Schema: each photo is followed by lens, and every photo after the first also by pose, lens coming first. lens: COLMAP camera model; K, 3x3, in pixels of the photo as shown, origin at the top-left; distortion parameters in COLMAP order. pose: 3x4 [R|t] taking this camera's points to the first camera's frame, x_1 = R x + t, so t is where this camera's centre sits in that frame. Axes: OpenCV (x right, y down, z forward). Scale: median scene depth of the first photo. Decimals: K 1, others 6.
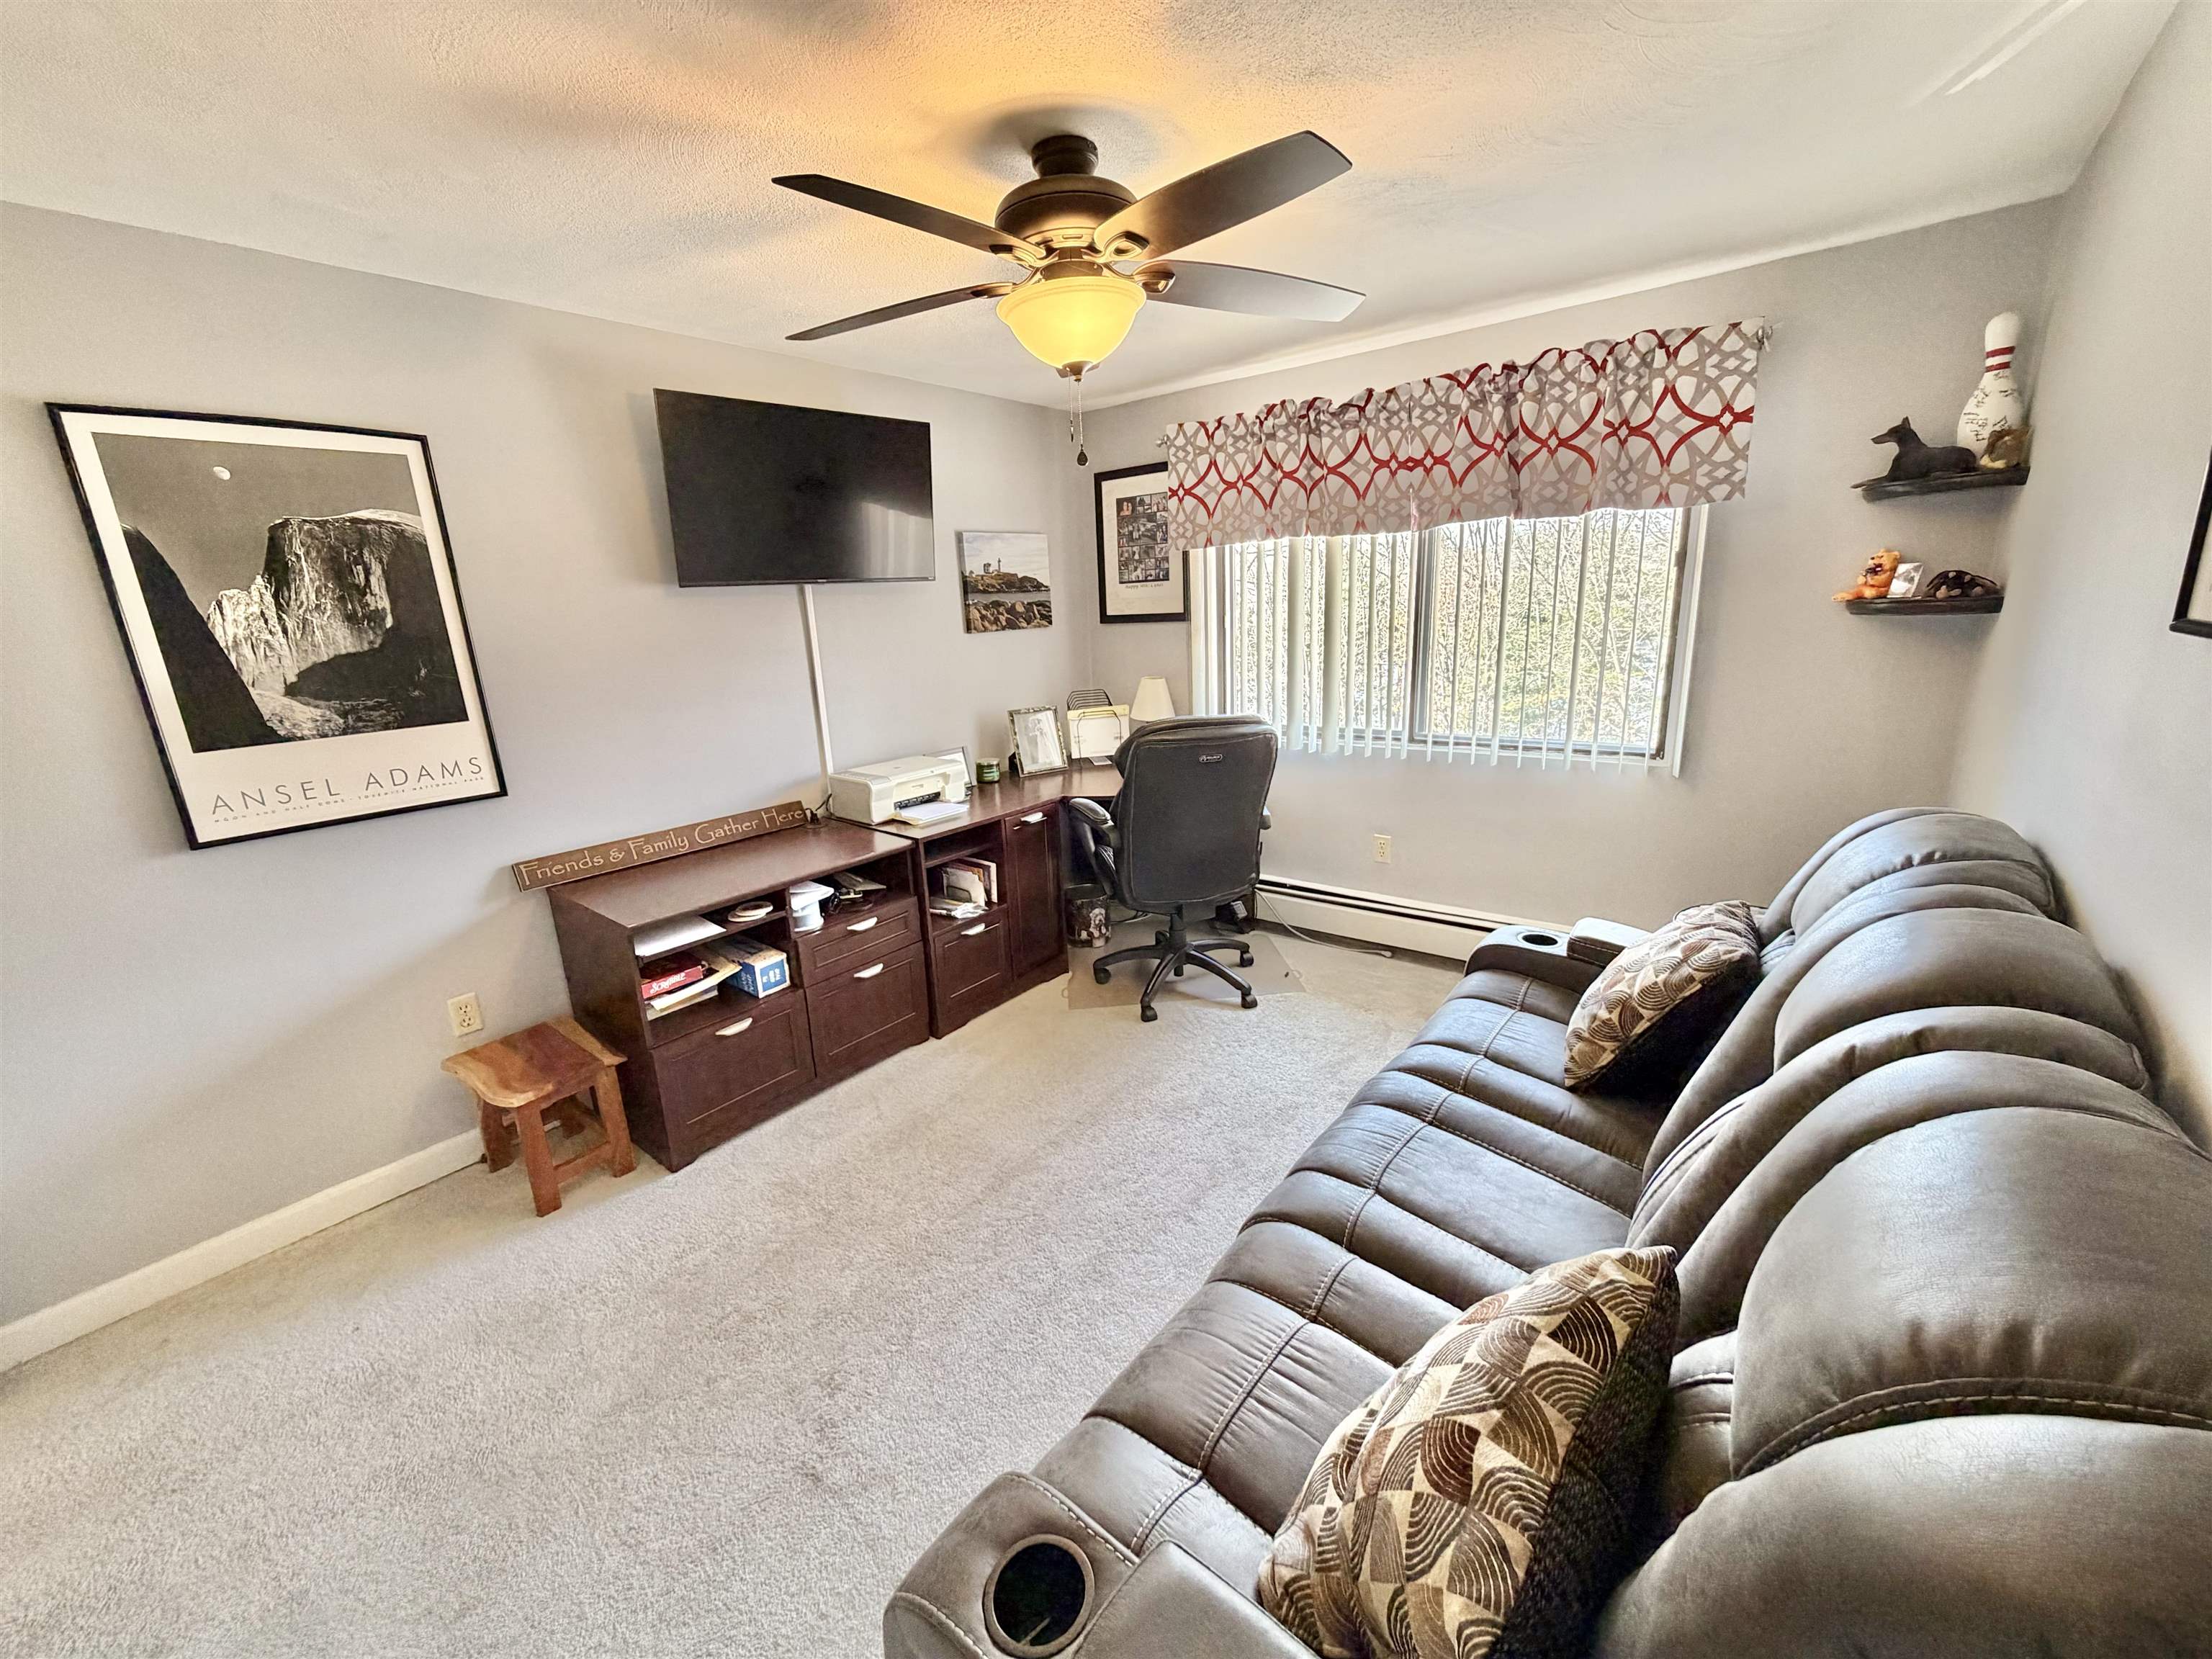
lens RADIAL K [[889.5, 0, 1107.3], [0, 889.5, 825.9], [0, 0, 1]] dist [0.000565, -0.001003]
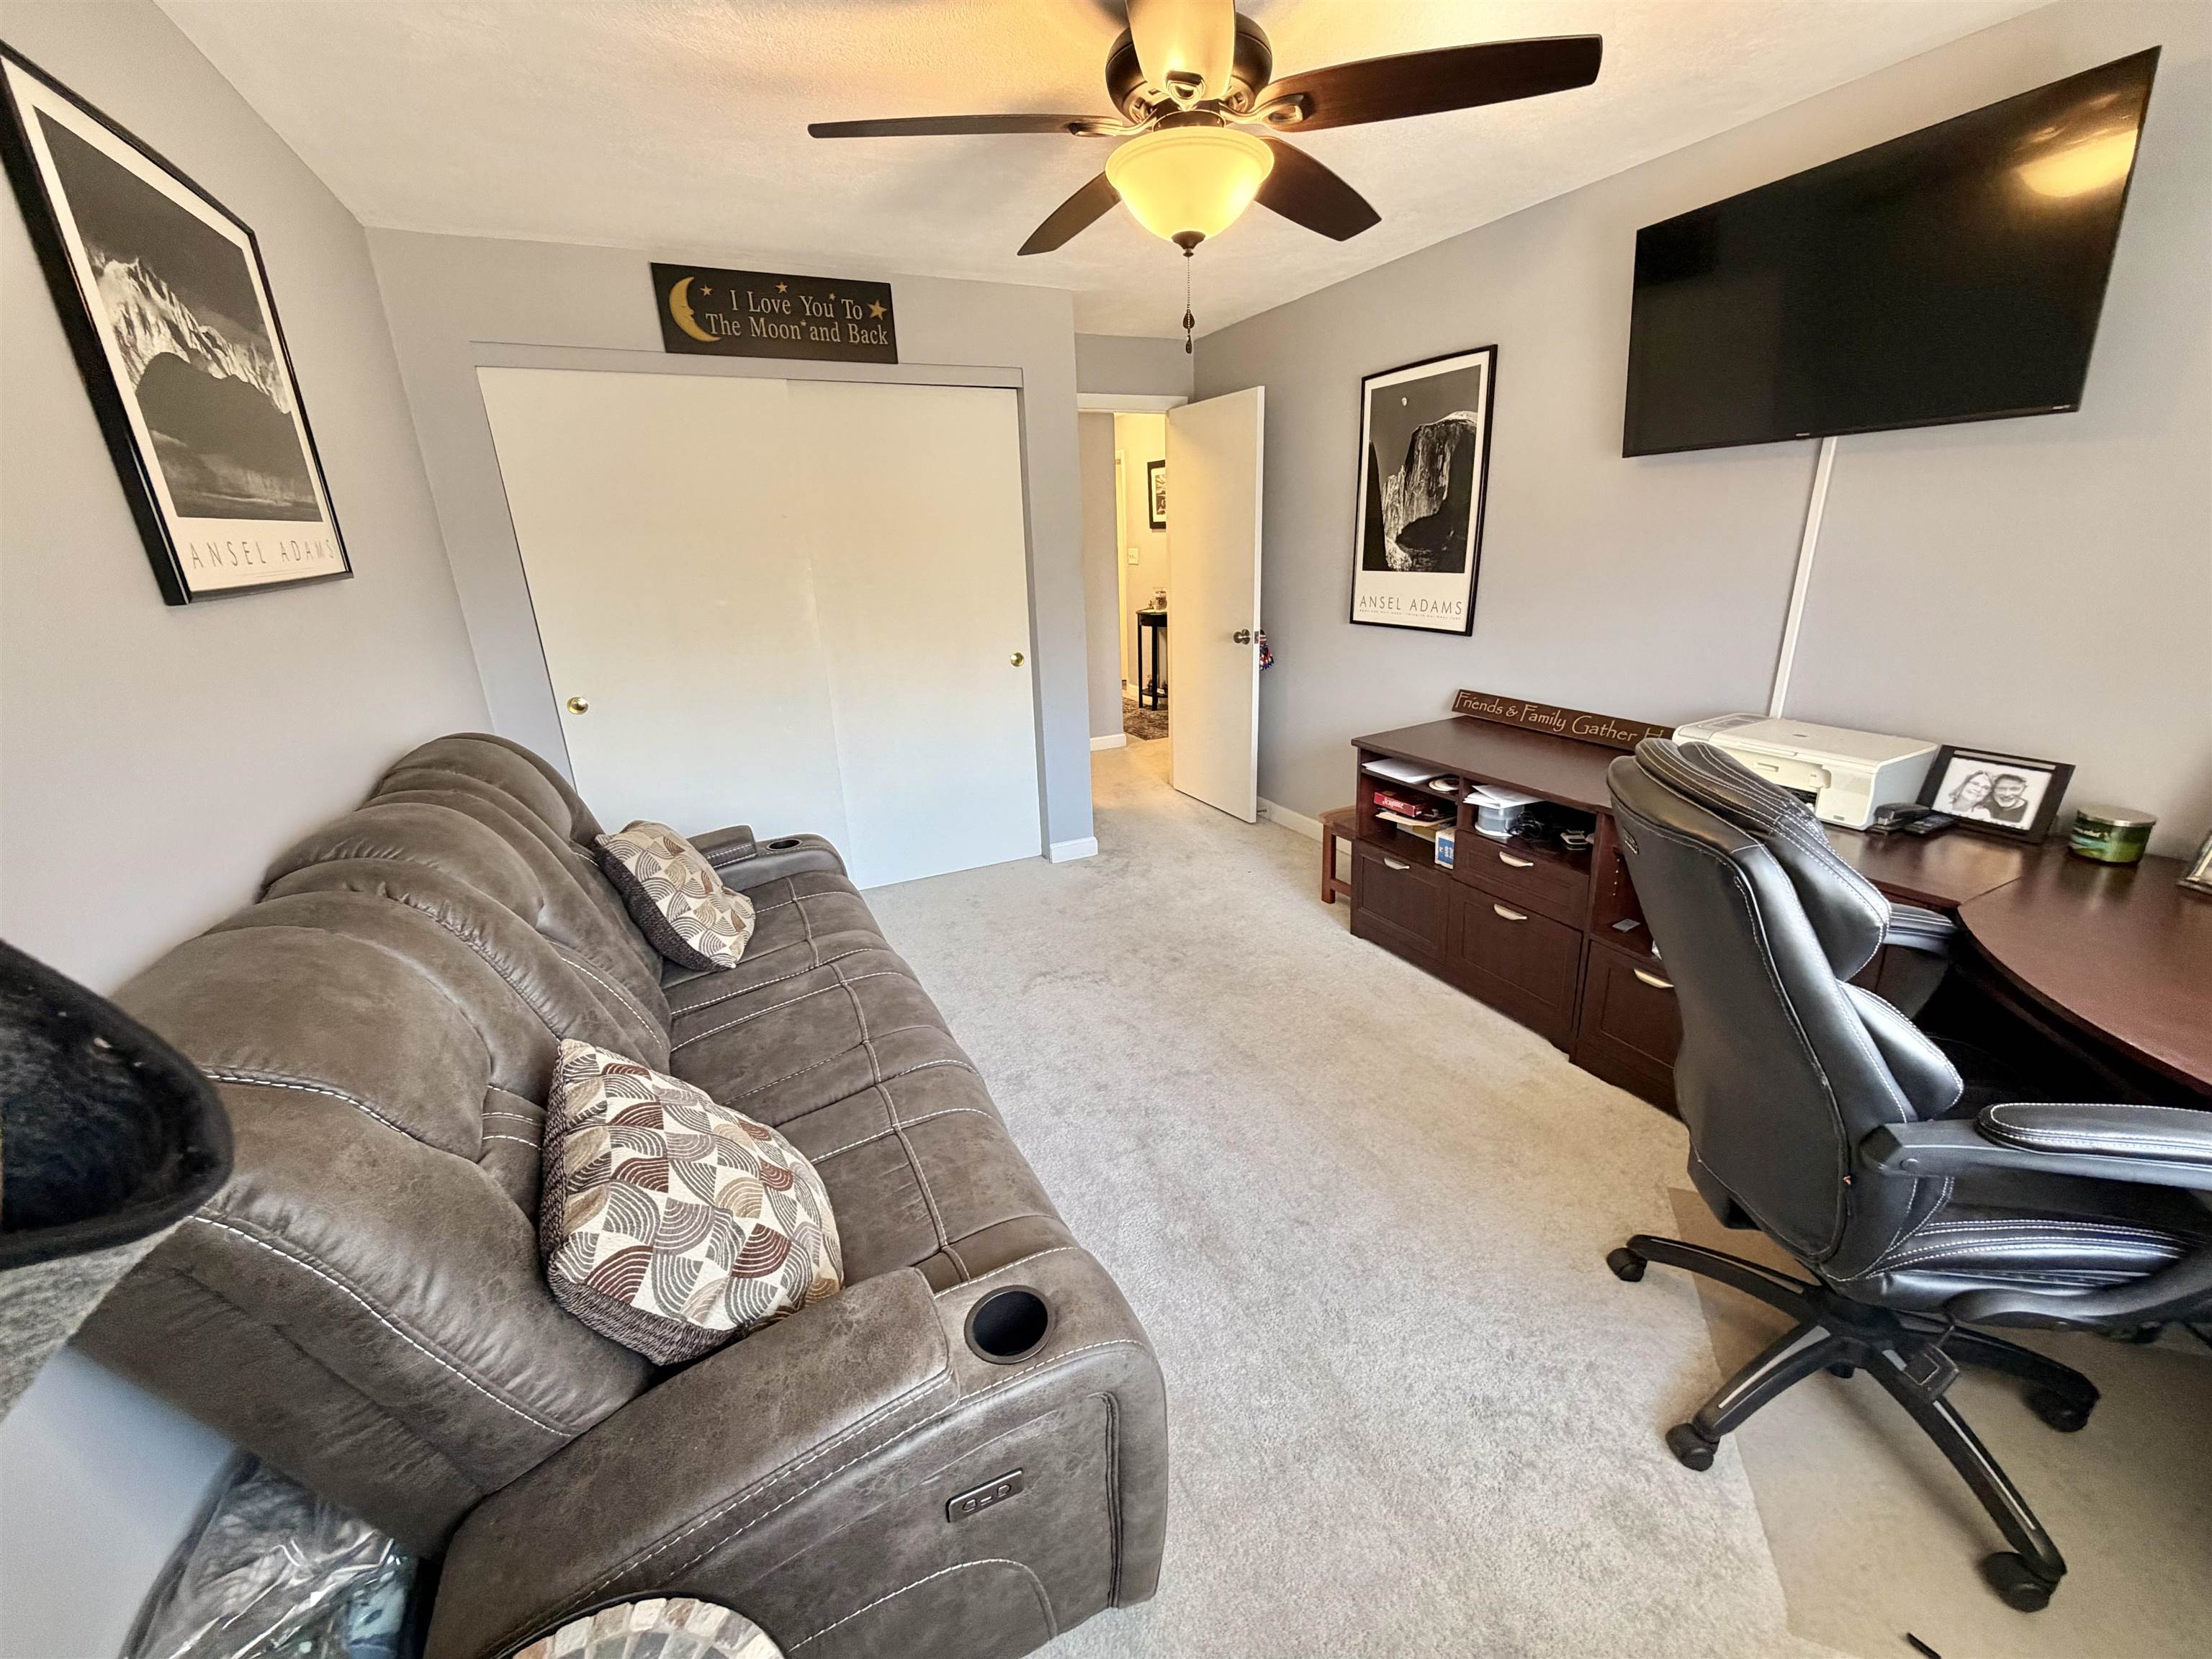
lens RADIAL K [[889.5, 0, 1113.9], [0, 889.5, 824.5], [0, 0, 1]] dist [0.000565, -0.001003]
pose [[-0.425638, 0.343172, -0.837296, 0.613400], [-0.167848, 0.879299, 0.445713, -0.243263], [0.889190, 0.330251, -0.316663, 0.900945]]
